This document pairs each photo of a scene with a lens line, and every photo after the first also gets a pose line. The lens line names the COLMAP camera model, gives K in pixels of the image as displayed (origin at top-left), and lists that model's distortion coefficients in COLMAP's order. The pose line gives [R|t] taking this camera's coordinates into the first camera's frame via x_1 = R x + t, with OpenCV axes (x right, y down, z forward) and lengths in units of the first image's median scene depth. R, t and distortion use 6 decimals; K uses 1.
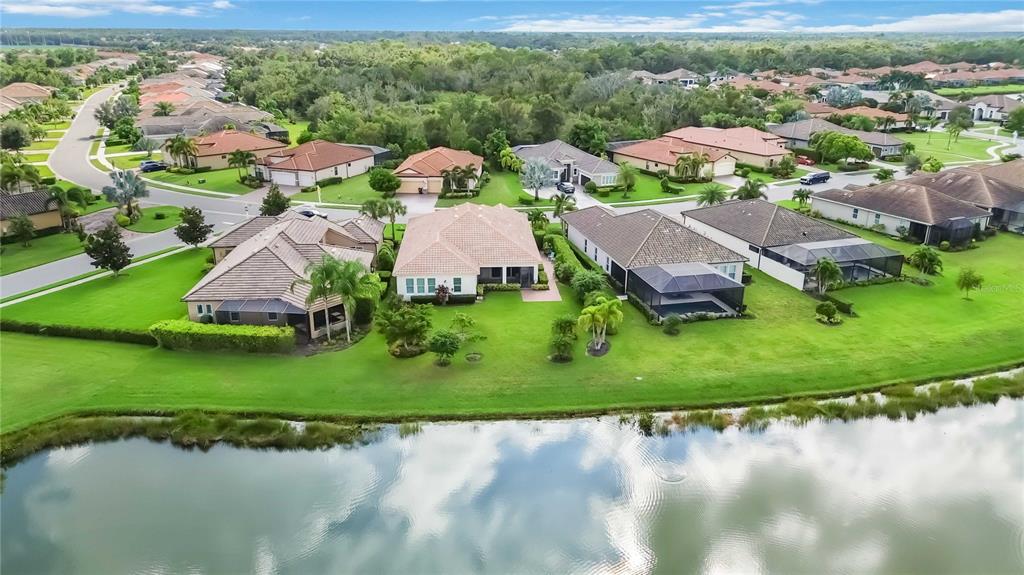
lens RADIAL K [[712.9, 0, 512.0], [0, 712.9, 287.5], [0, 0, 1]] dist [0.066534, -0.068024]
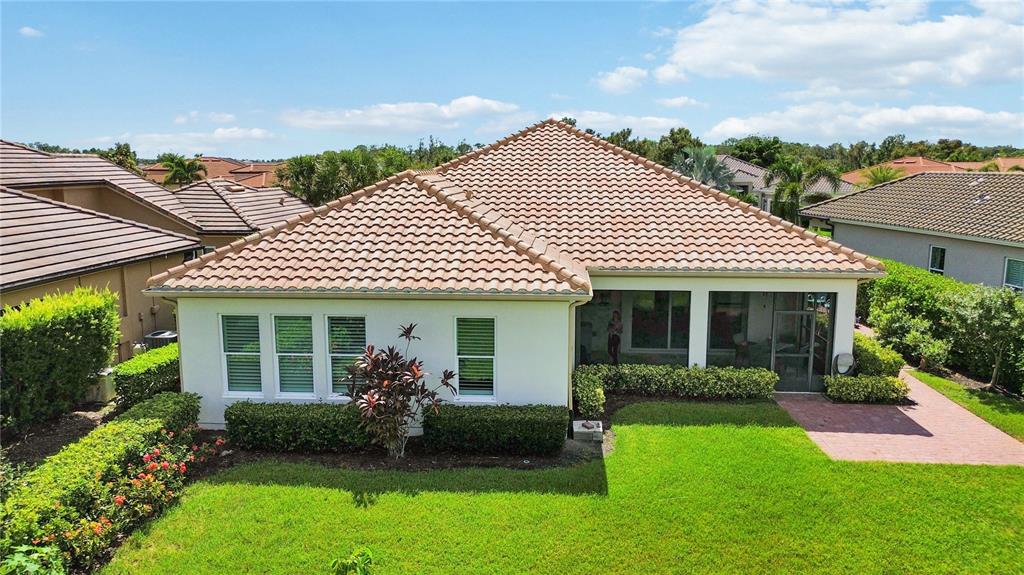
lens RADIAL K [[712.9, 0, 512.0], [0, 712.9, 287.5], [0, 0, 1]] dist [0.066534, -0.068024]
pose [[0.989365, 0.017677, -0.144375, -0.022698], [-0.040144, 0.987221, -0.154218, 0.004582], [0.139804, 0.158373, 0.977432, 0.471965]]
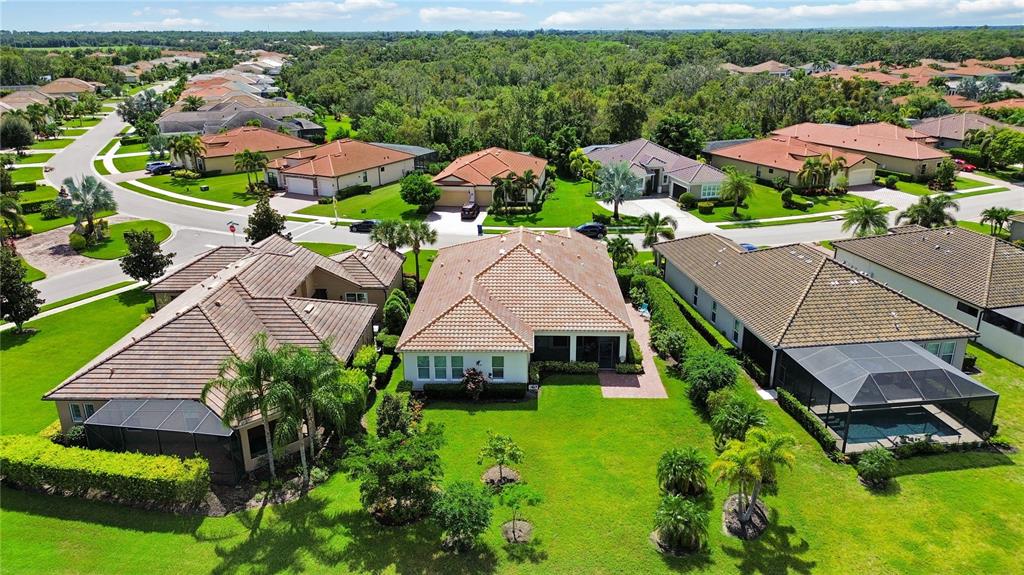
lens RADIAL K [[712.9, 0, 512.0], [0, 712.9, 287.5], [0, 0, 1]] dist [0.066534, -0.068024]
pose [[0.995719, 0.021243, -0.089953, -0.005489], [-0.021234, 0.999774, 0.001054, -0.043945], [0.089955, 0.000860, 0.995945, 0.219694]]
